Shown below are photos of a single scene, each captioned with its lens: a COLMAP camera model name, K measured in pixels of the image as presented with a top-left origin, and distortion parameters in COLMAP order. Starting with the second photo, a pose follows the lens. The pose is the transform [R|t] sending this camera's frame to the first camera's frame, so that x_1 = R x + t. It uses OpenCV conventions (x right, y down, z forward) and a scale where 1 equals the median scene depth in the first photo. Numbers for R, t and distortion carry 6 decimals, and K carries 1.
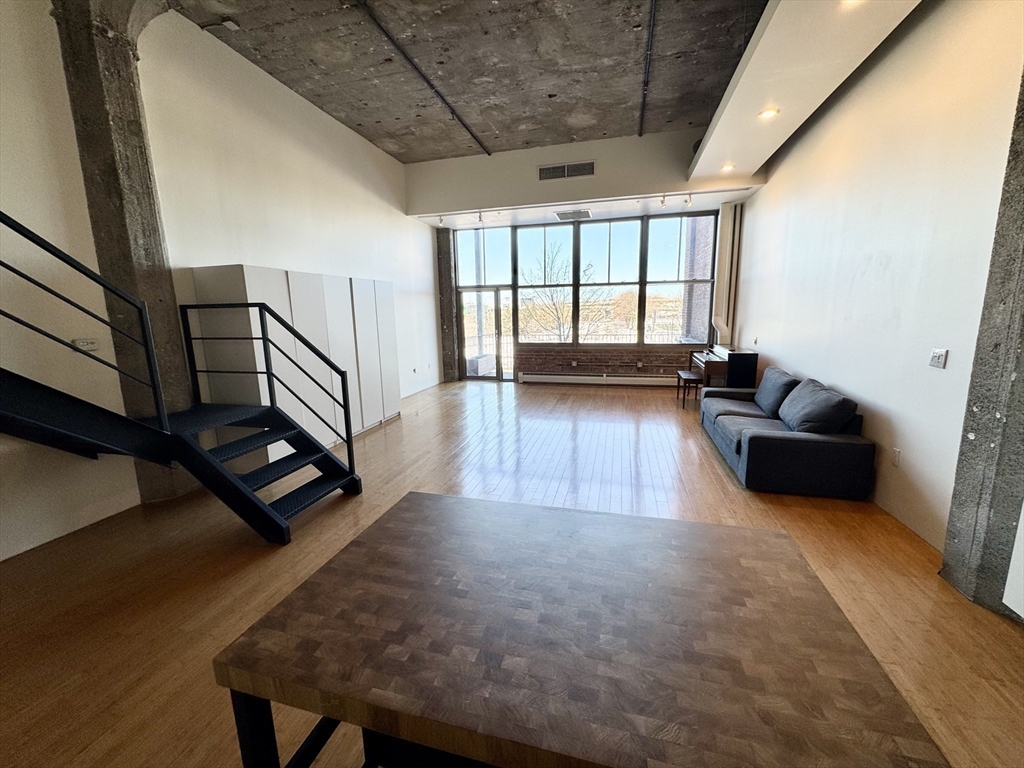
lens RADIAL K [[408.1, 0, 513.0], [0, 408.1, 383.4], [0, 0, 1]] dist [0.000223, -0.000379]
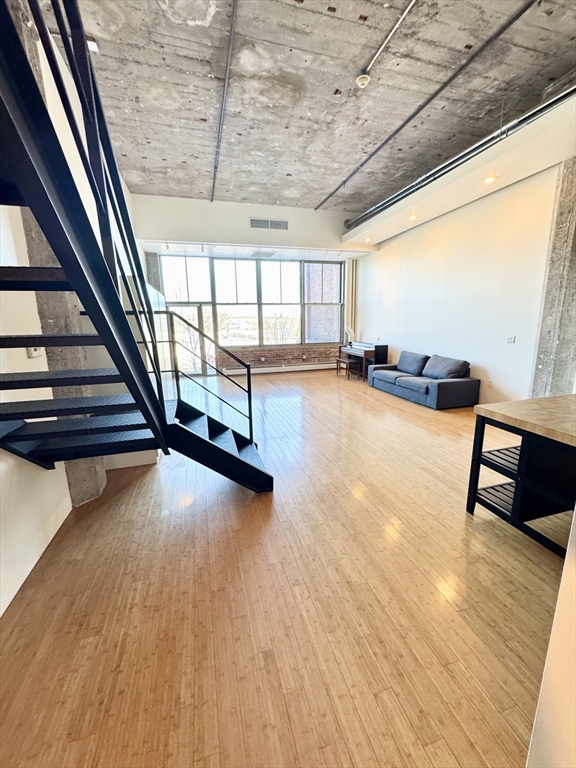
lens RADIAL K [[306.1, 0, 288.5], [0, 306.1, 383.9], [0, 0, 1]] dist [0.000223, -0.000379]
pose [[0.856669, -0.099929, 0.506096, -0.416722], [0.091634, 0.994934, 0.041341, 0.002971], [-0.507663, 0.010960, 0.861486, 0.040095]]
